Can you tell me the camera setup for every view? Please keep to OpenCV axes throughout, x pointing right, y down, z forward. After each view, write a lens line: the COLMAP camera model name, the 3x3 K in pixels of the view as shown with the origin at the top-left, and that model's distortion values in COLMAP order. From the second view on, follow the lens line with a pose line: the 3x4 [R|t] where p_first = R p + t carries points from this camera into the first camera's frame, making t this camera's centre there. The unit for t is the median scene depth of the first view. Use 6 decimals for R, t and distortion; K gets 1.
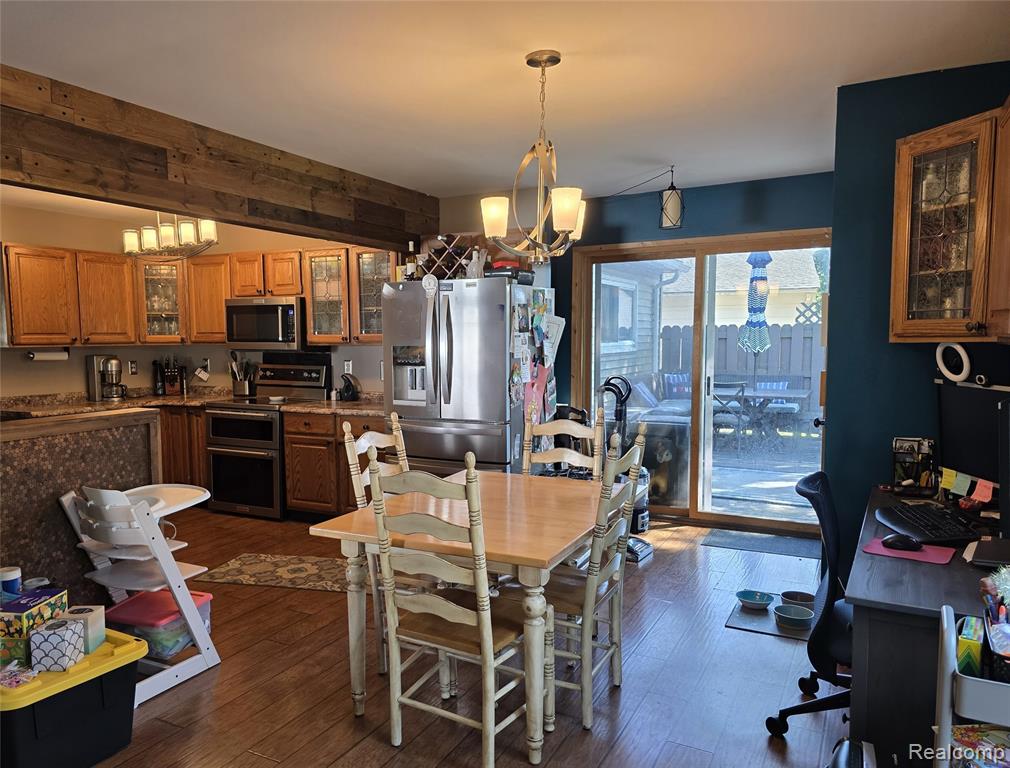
lens RADIAL K [[754.6, 0, 472.3], [0, 754.6, 410.8], [0, 0, 1]] dist [0.046173, -0.039102]
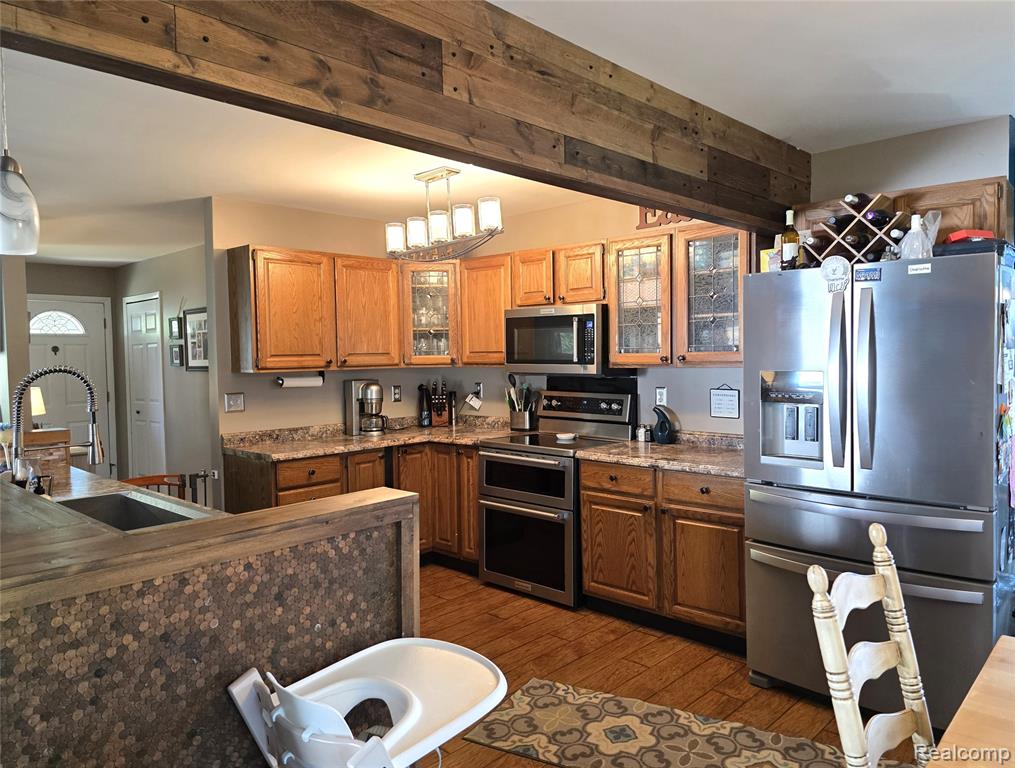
lens RADIAL K [[714.5, 0, 548.0], [0, 714.5, 376.2], [0, 0, 1]] dist [0.056163, -0.017778]
pose [[0.974934, 0.000659, -0.222493, -0.128751], [-0.014098, 0.998169, -0.058821, -0.038404], [0.222046, 0.060484, 0.973158, 0.321030]]
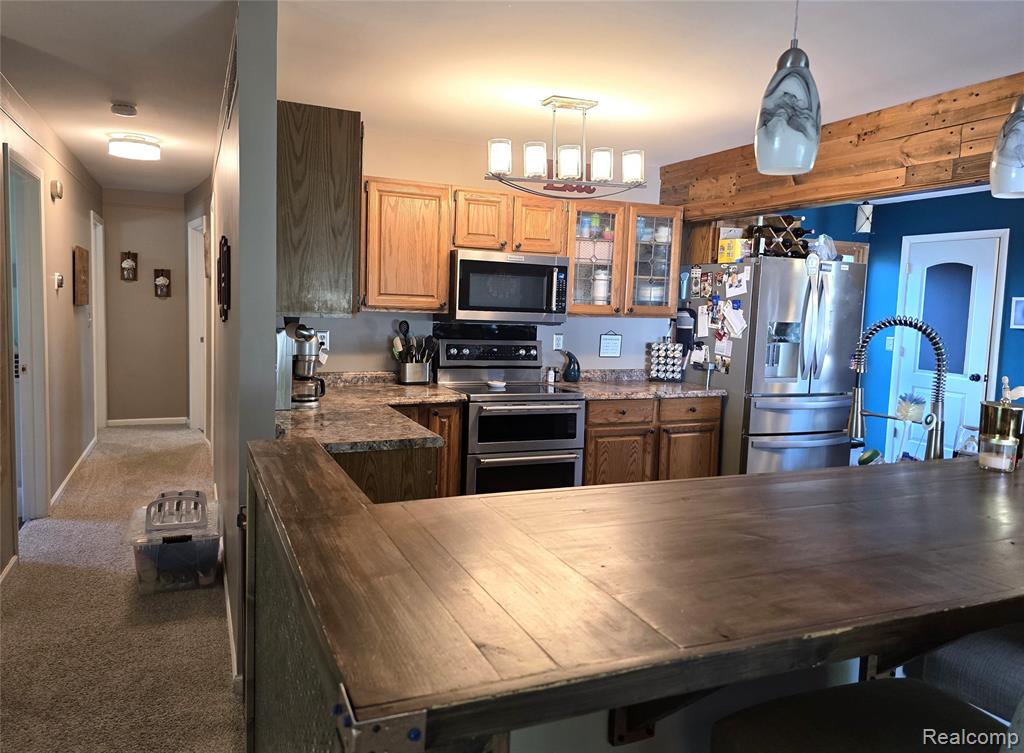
lens RADIAL K [[705.3, 0, 496.9], [0, 705.3, 356.8], [0, 0, 1]] dist [0.009376, -0.002076]
pose [[0.620322, -0.033300, 0.783640, -0.916252], [0.041855, 0.999080, 0.009323, -0.056834], [-0.783230, 0.027016, 0.621145, 0.623903]]
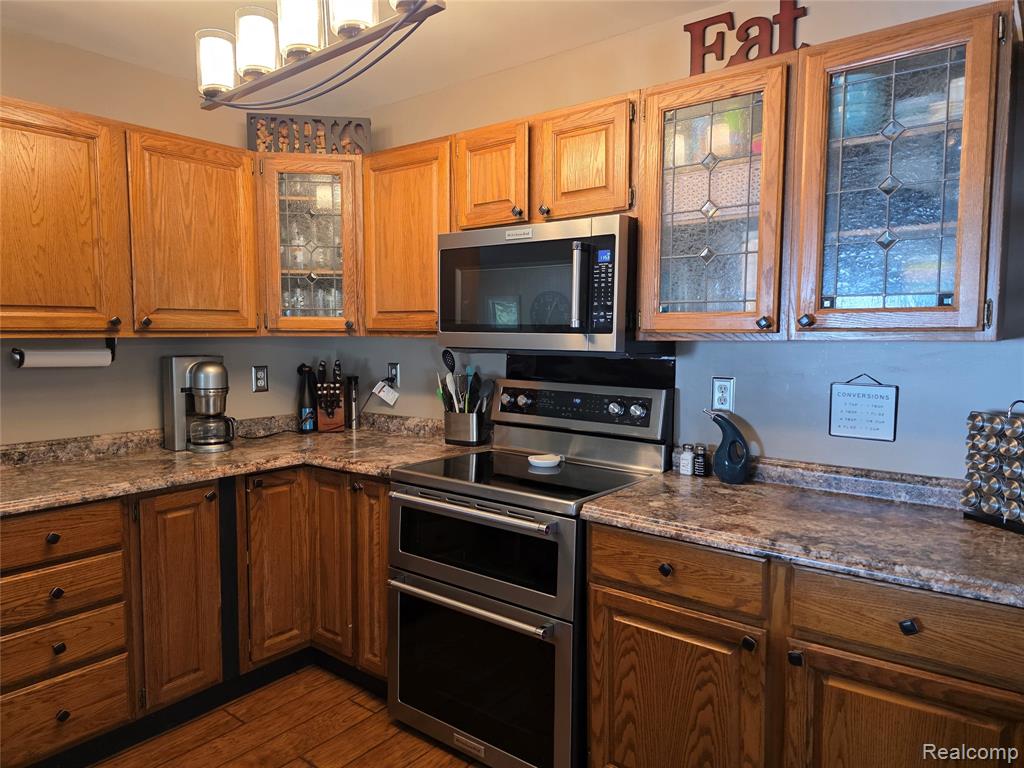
lens RADIAL K [[686.0, 0, 513.3], [0, 686.0, 381.3], [0, 0, 1]] dist [0.042869, -0.040387]
pose [[0.986594, 0.021316, -0.161797, -0.239334], [-0.025228, 0.999436, -0.022165, -0.059310], [0.161233, 0.025950, 0.986575, 0.678638]]
